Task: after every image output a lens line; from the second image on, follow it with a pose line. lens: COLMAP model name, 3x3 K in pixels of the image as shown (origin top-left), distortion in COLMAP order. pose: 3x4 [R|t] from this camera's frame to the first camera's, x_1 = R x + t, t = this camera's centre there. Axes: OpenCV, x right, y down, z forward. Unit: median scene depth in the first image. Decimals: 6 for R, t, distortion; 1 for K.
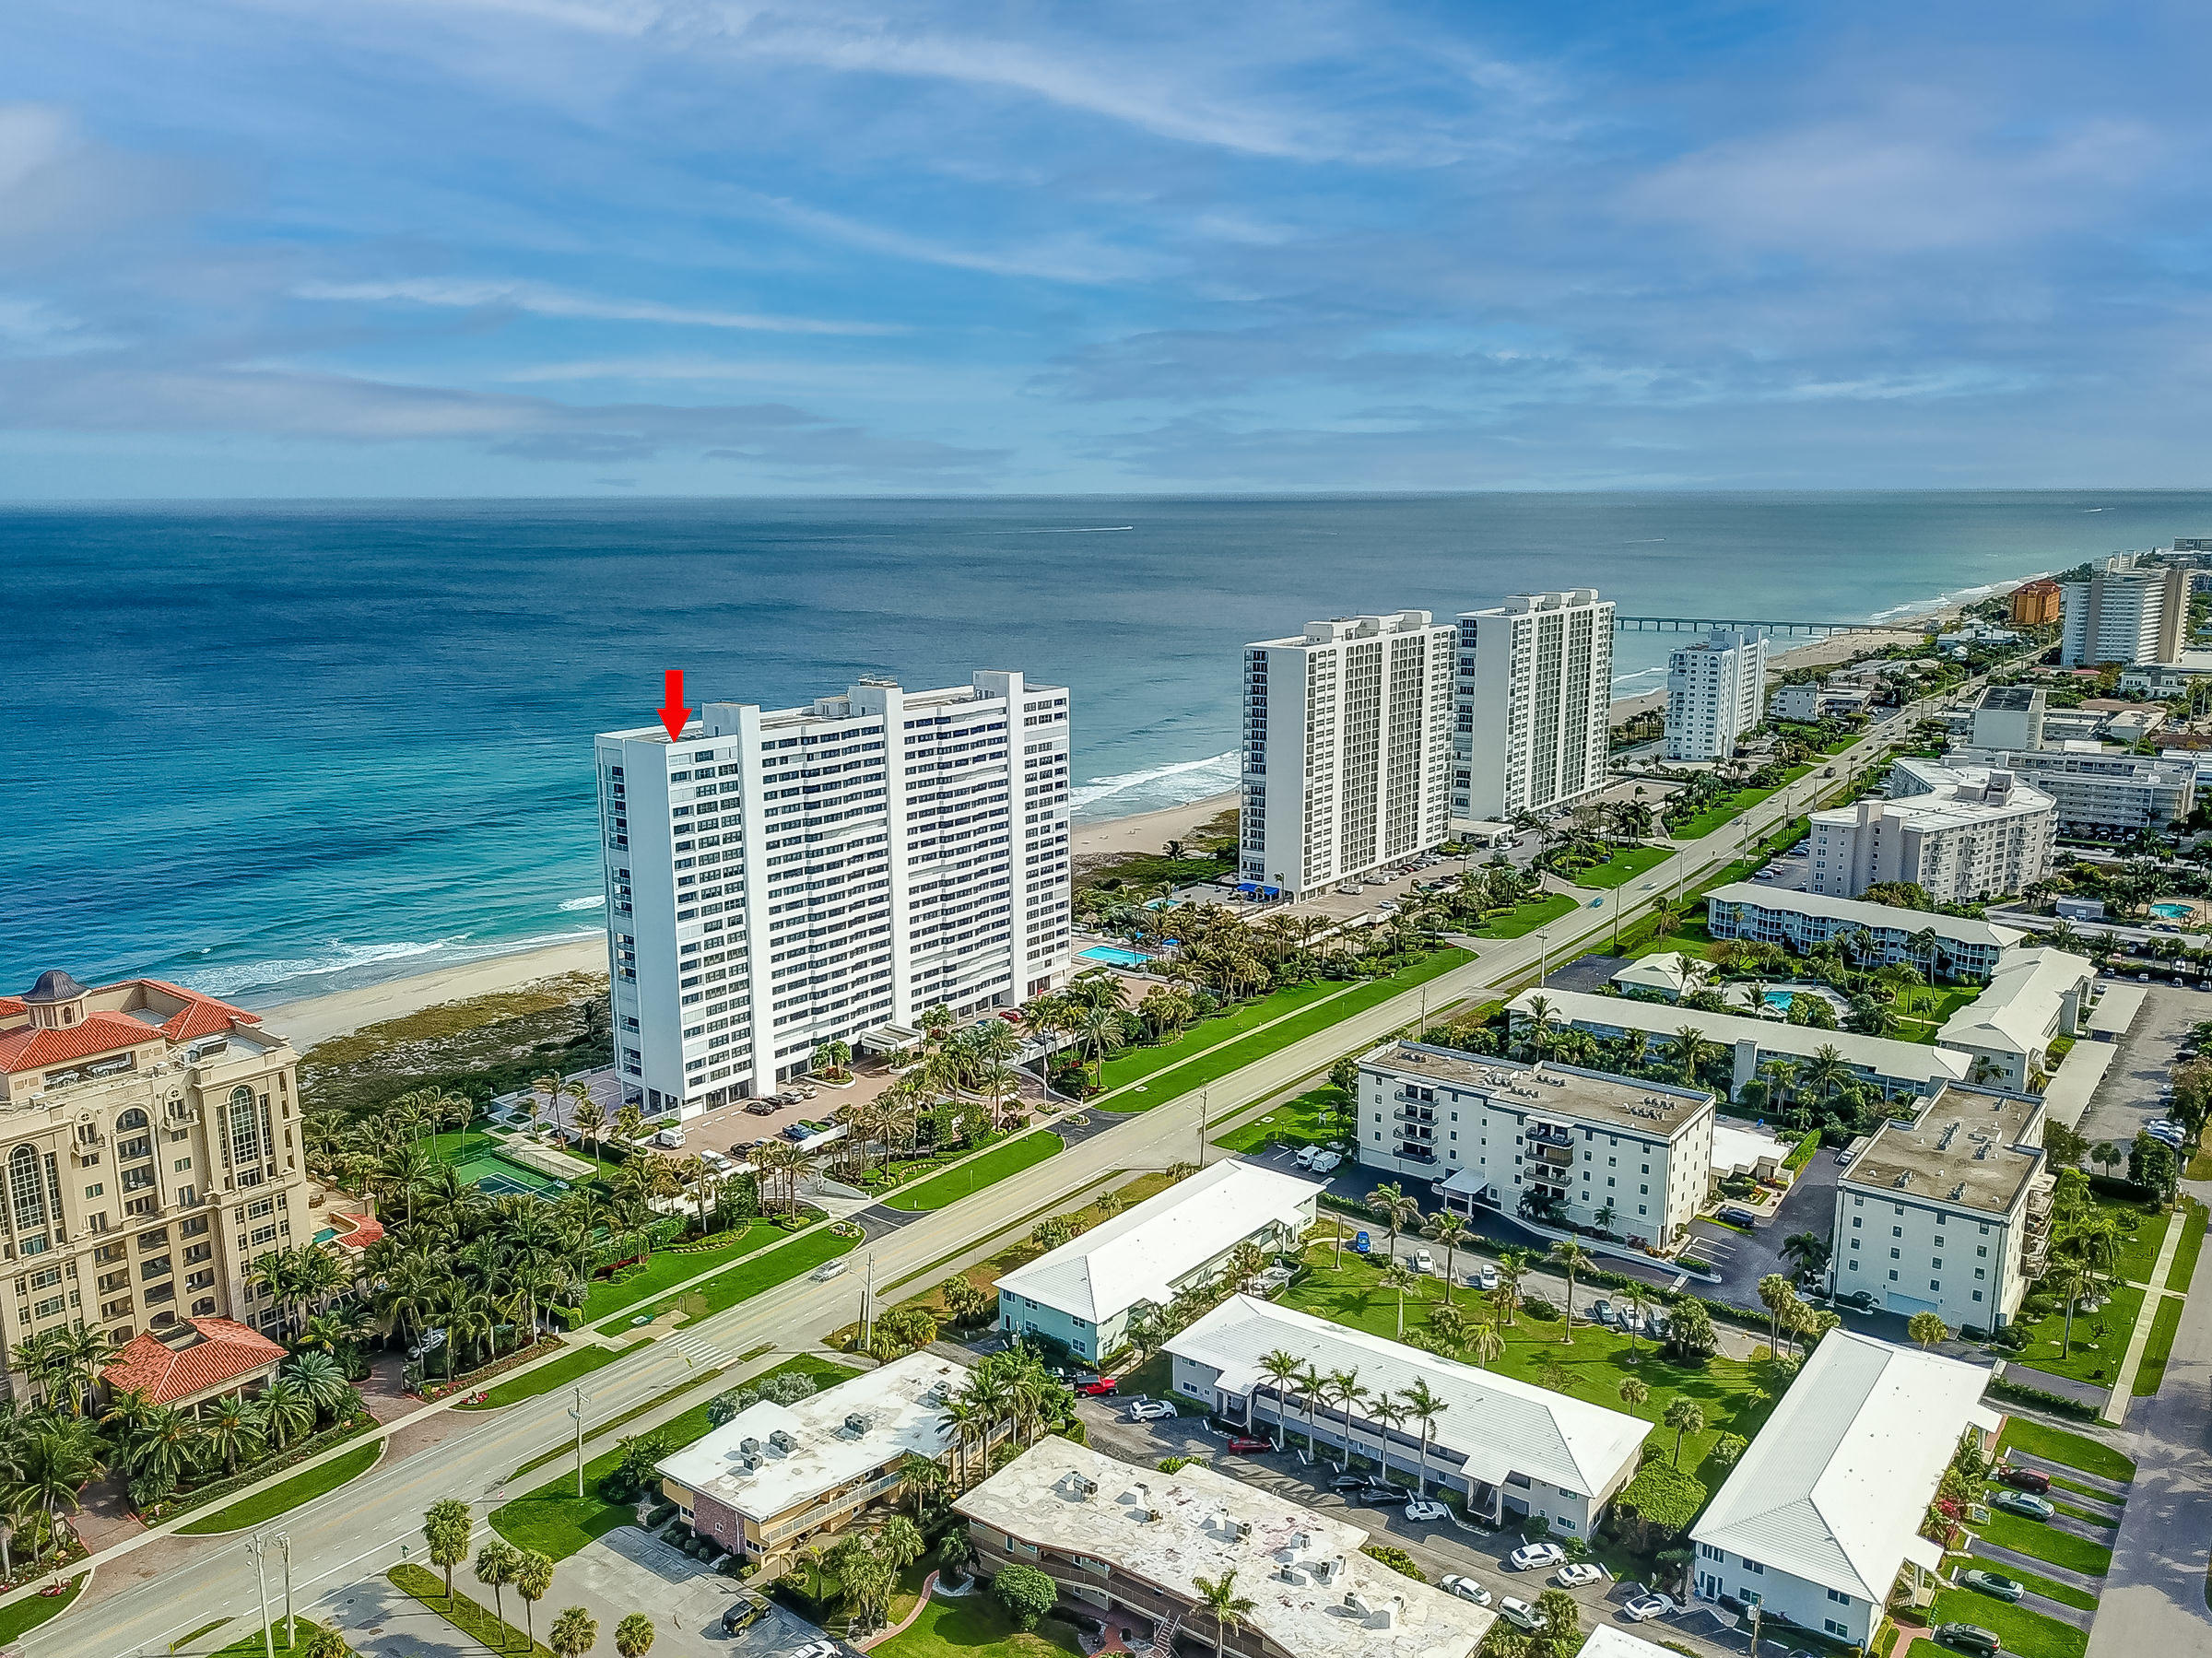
lens RADIAL K [[1661.1, 0, 1116.3], [0, 1661.1, 824.8], [0, 0, 1]] dist [-0.004719, -0.004691]
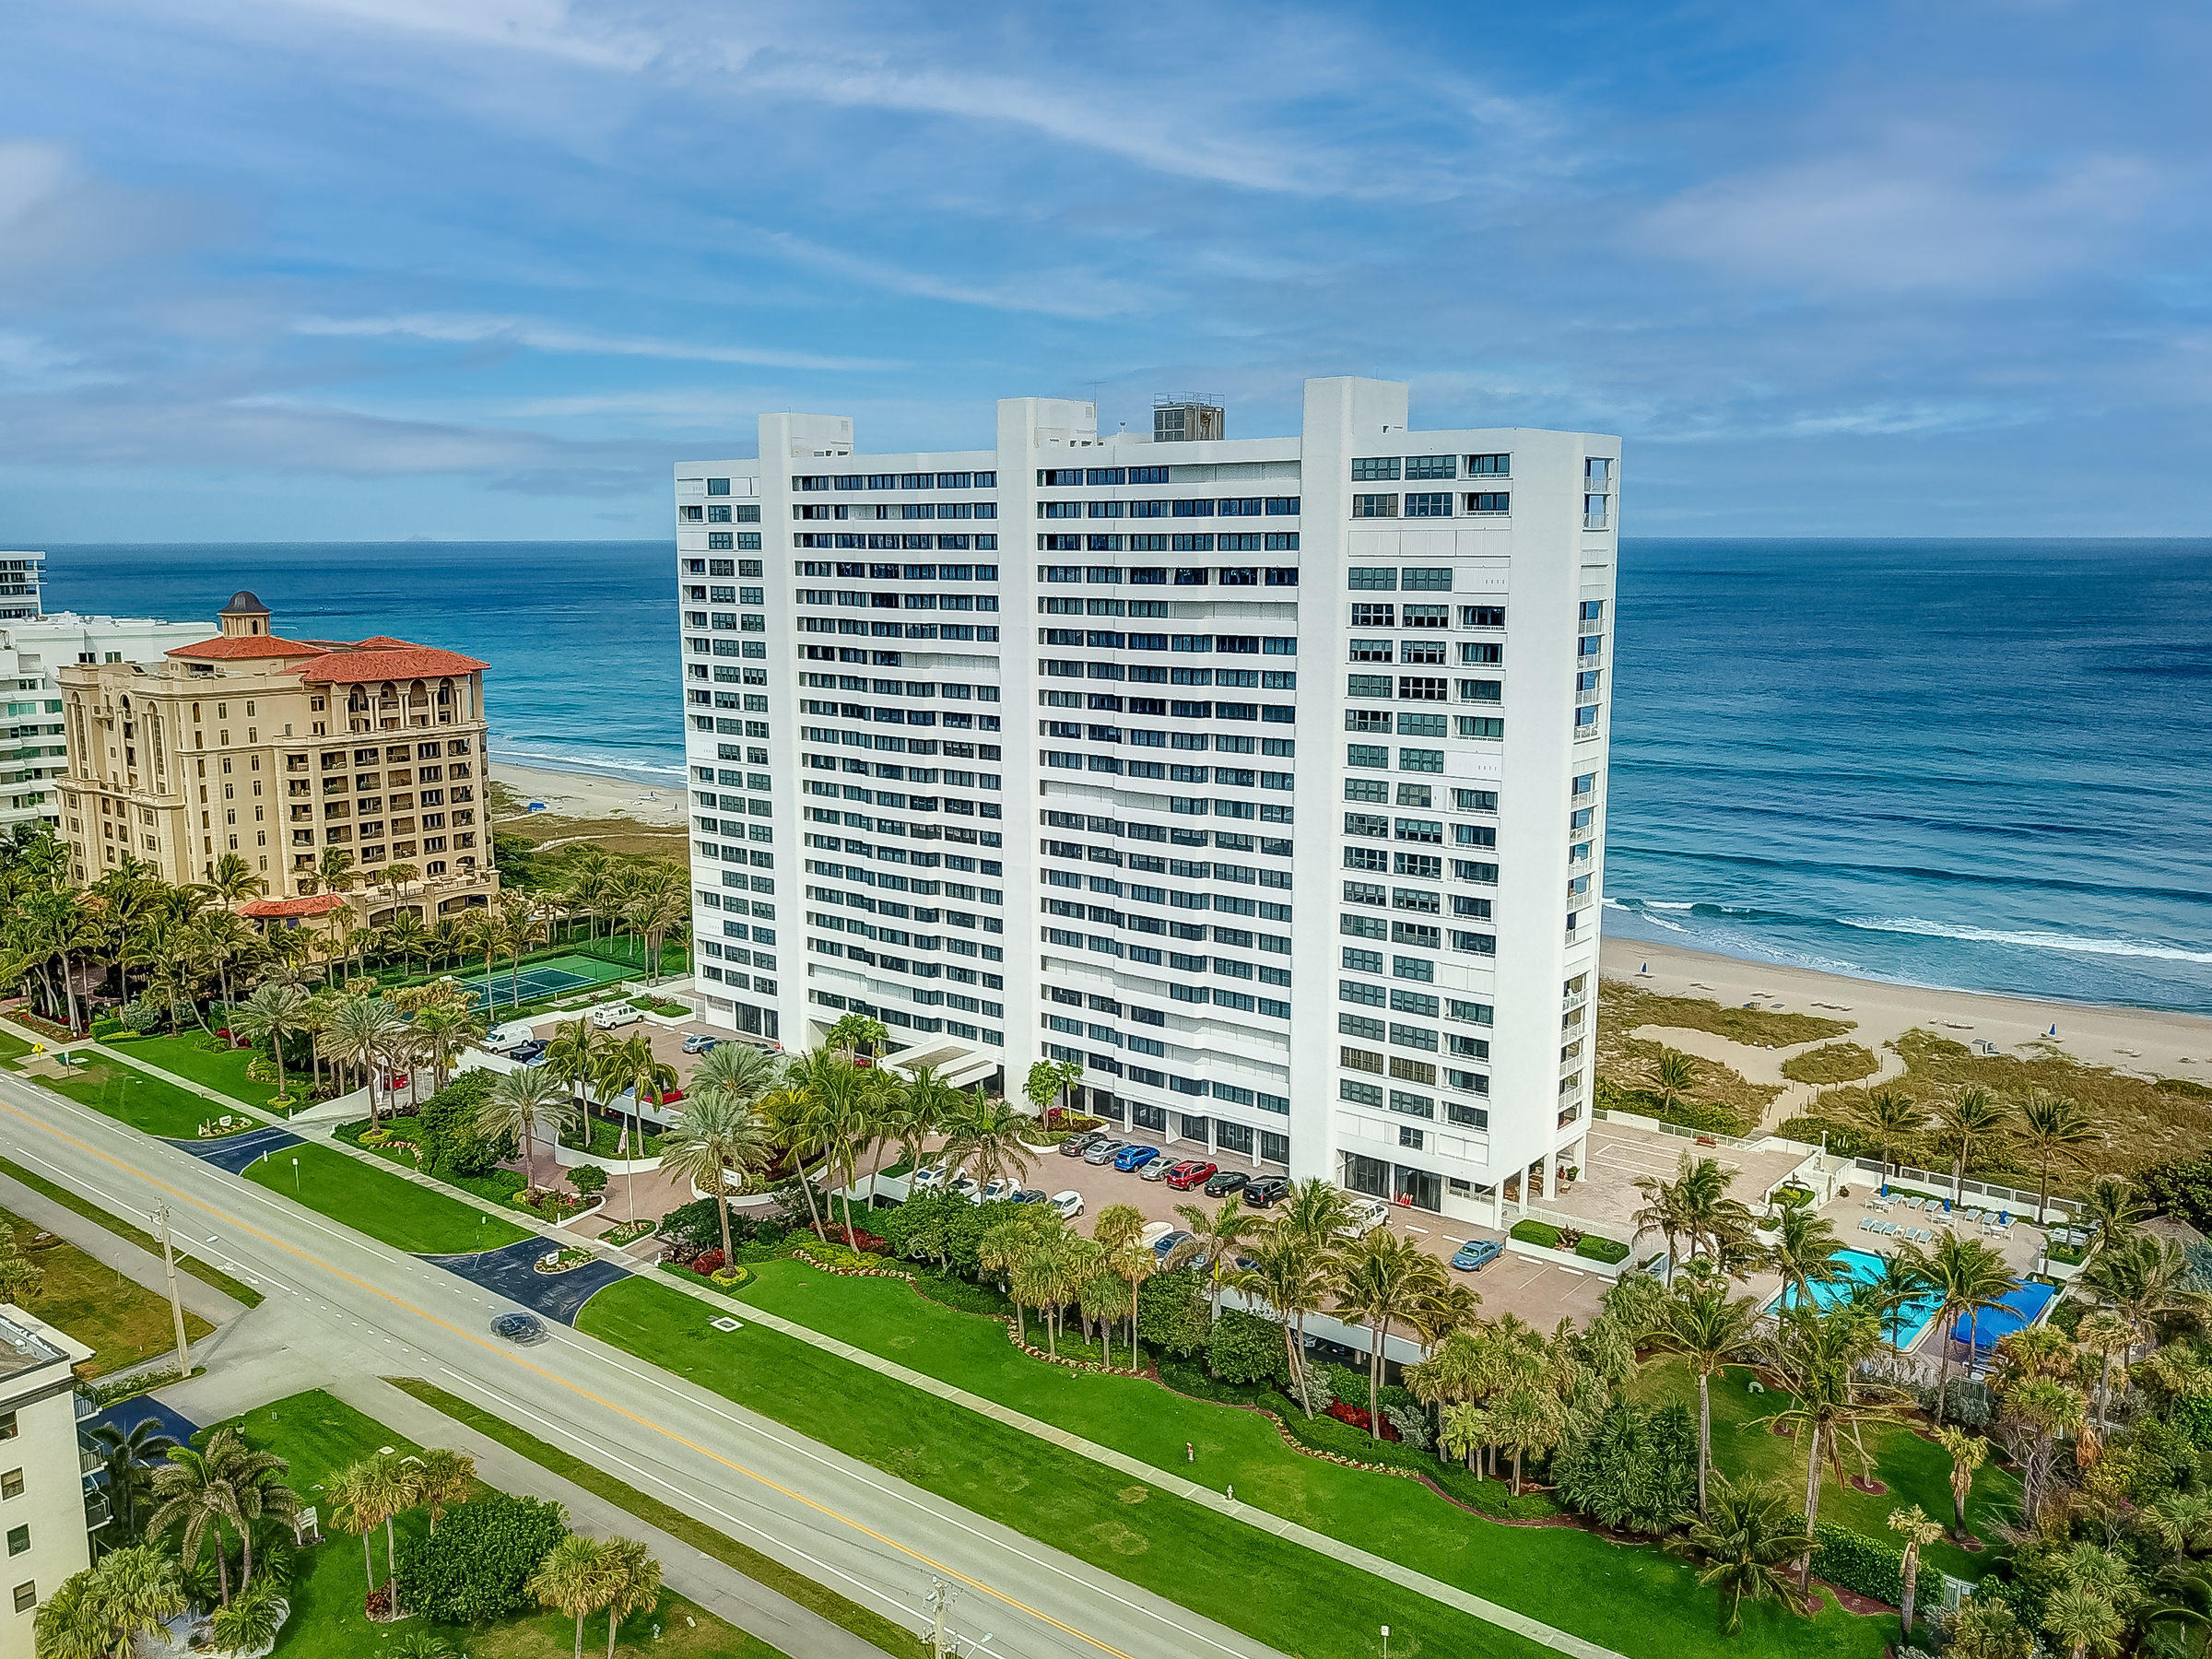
lens RADIAL K [[1796.9, 0, 1105.2], [0, 1796.9, 867.7], [0, 0, 1]] dist [0.079908, -0.190872]
pose [[-0.014082, 0.186028, -0.982444, 0.427684], [-0.191357, 0.963879, 0.185256, -0.051294], [0.981419, 0.190607, 0.022024, 1.042085]]
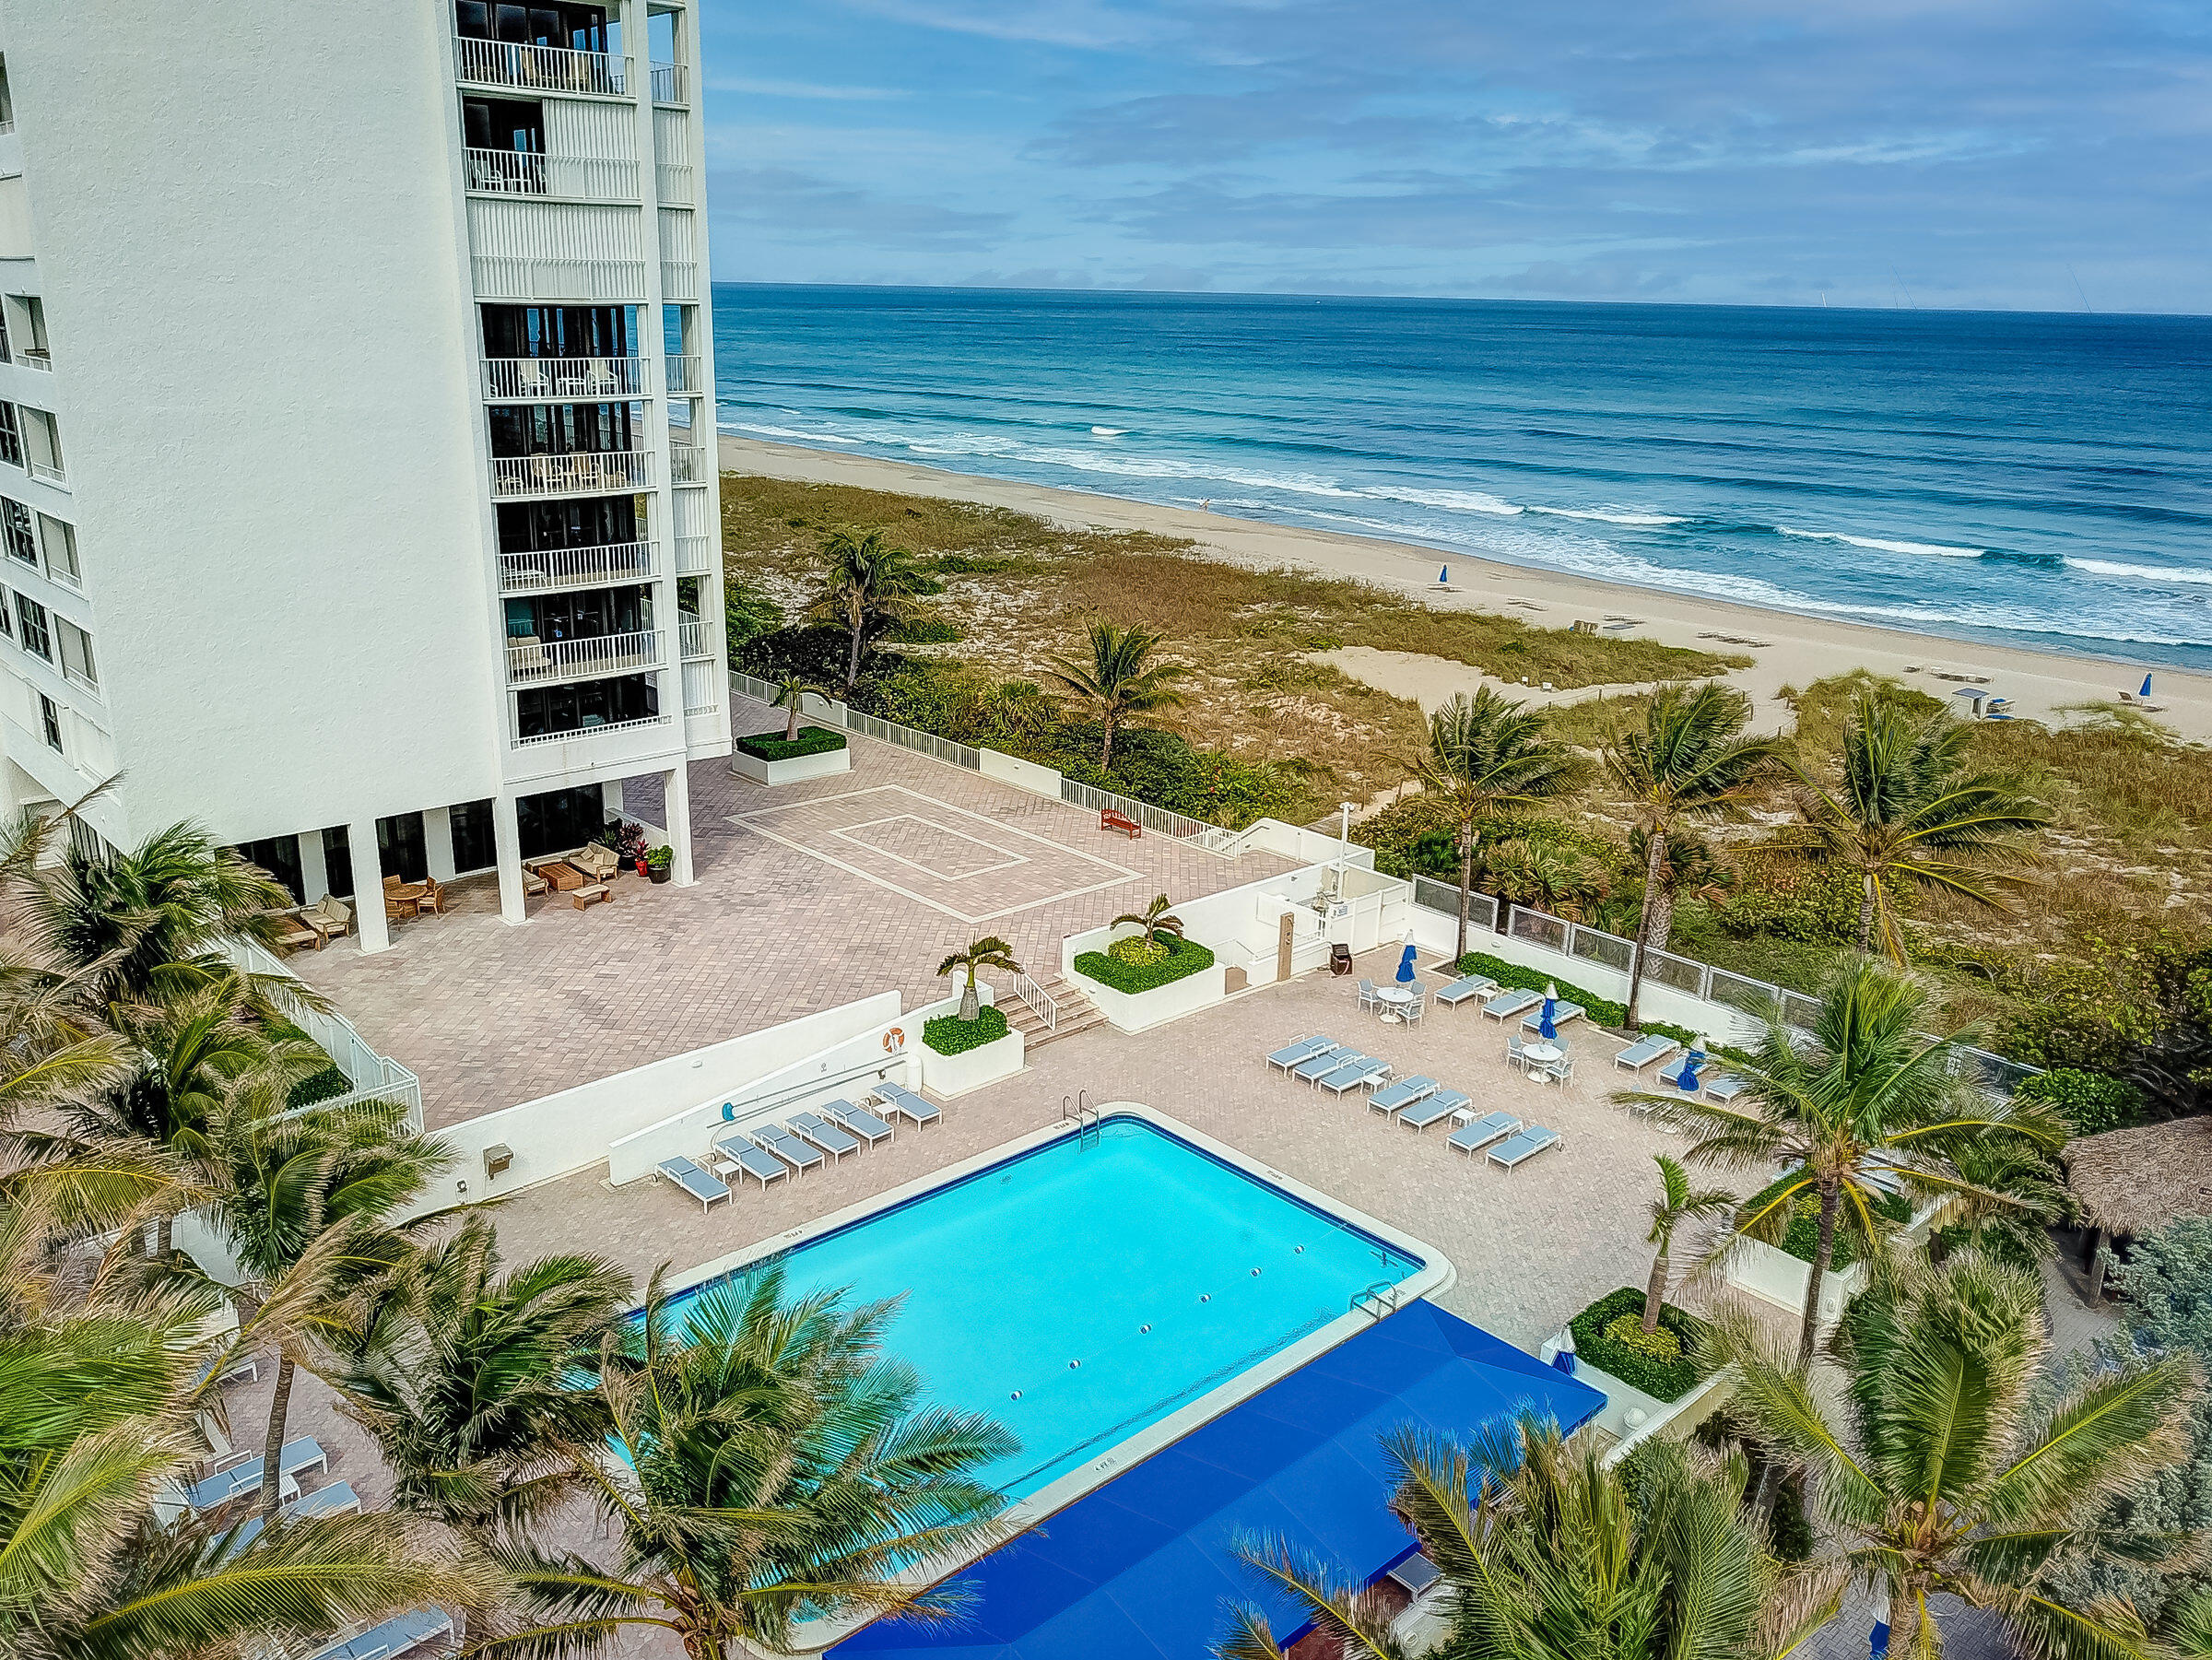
lens RADIAL K [[1709.6, 0, 1093.3], [0, 1709.6, 844.5], [0, 0, 1]] dist [0.029299, -0.078334]
pose [[-0.171622, 0.303296, -0.937314, 0.104738], [-0.204937, 0.919625, 0.335096, 0.026384], [0.963611, 0.249601, -0.095671, 1.268057]]
